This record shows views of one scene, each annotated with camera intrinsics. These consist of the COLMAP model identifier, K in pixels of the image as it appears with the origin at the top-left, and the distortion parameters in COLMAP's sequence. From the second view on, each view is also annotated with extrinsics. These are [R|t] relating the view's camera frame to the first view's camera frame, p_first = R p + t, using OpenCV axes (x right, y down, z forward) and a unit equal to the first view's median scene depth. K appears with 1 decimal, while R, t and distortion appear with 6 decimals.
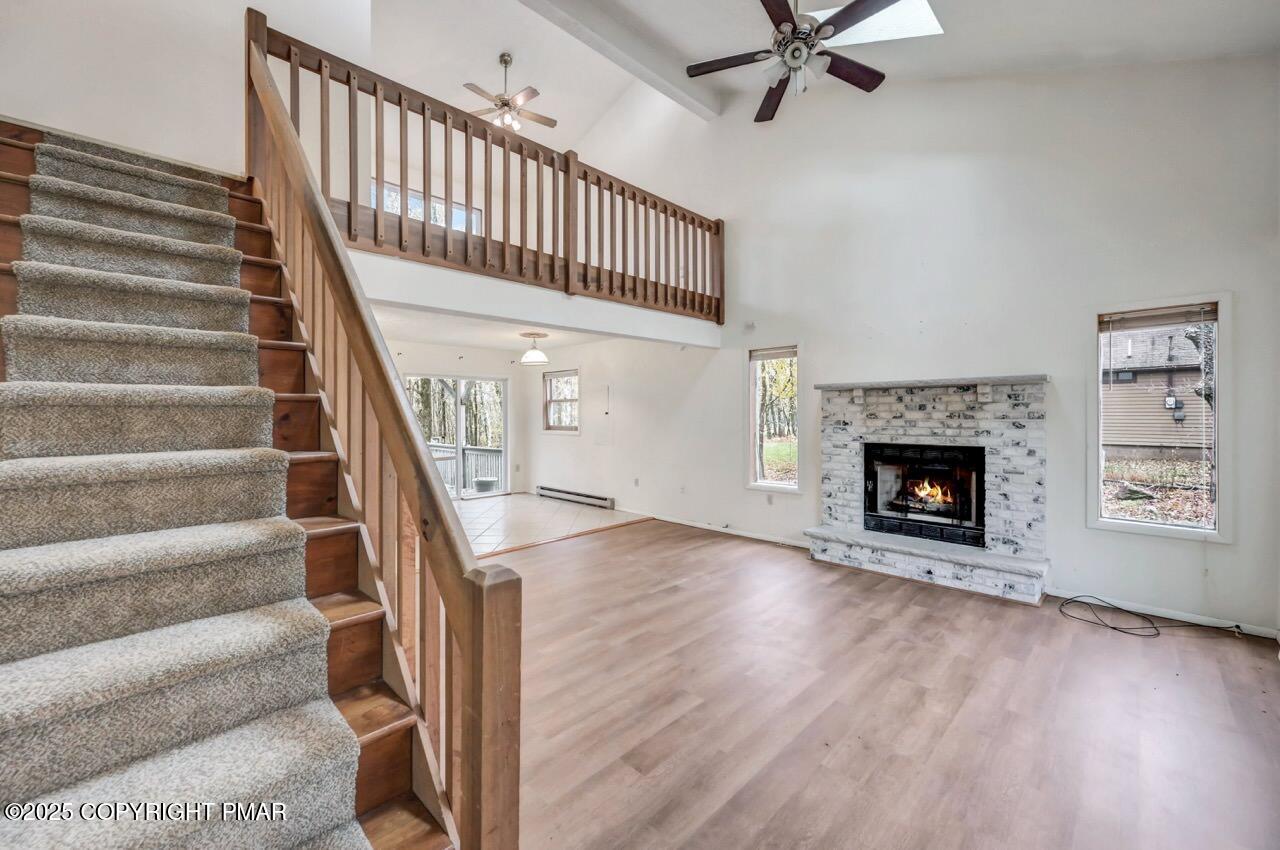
lens RADIAL K [[513.0, 0, 637.0], [0, 513.0, 413.1], [0, 0, 1]] dist [-0.000361, 0.000116]
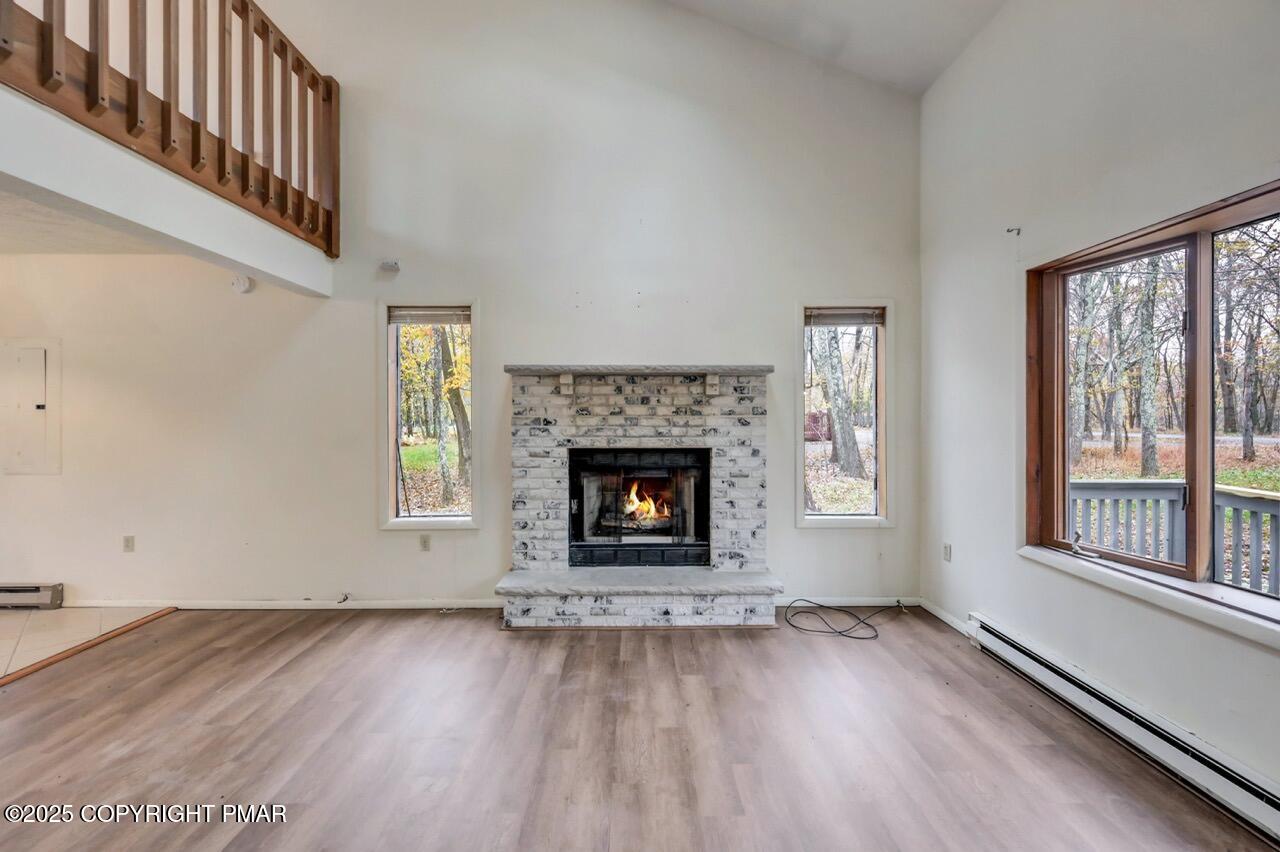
lens RADIAL K [[513.0, 0, 637.0], [0, 513.0, 414.1], [0, 0, 1]] dist [-0.000361, 0.000116]
pose [[0.704245, 0.003029, 0.709951, -0.011549], [-0.002145, 0.999995, -0.002138, 0.011007], [-0.709954, -0.000017, 0.704248, 0.449273]]
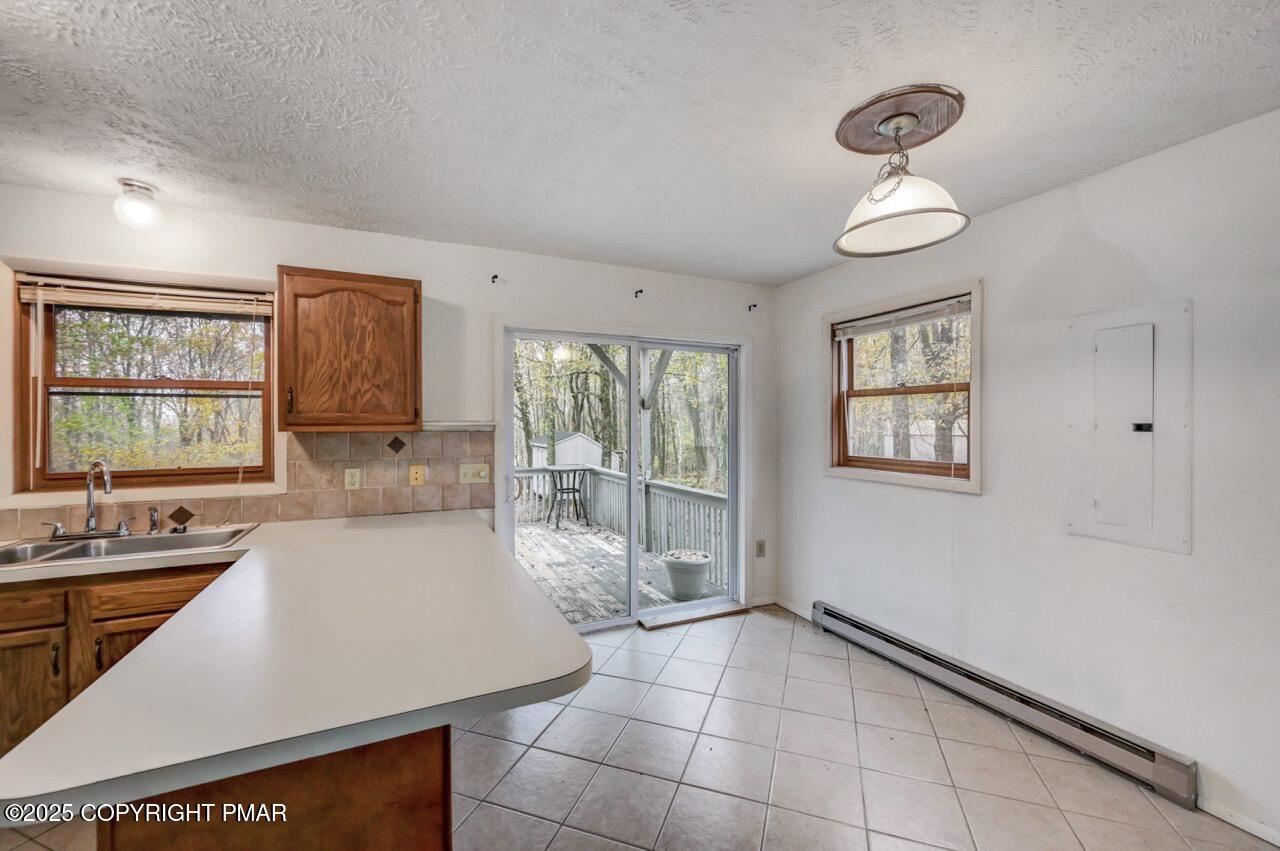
lens RADIAL K [[506.7, 0, 640.0], [0, 506.7, 425.5], [0, 0, 1]] dist [-0.007229, 0.000137]
pose [[0.940653, 0.005487, -0.339325, -0.362096], [-0.003281, 0.999970, 0.007073, -0.003186], [0.339353, -0.005539, 0.940643, 1.096897]]
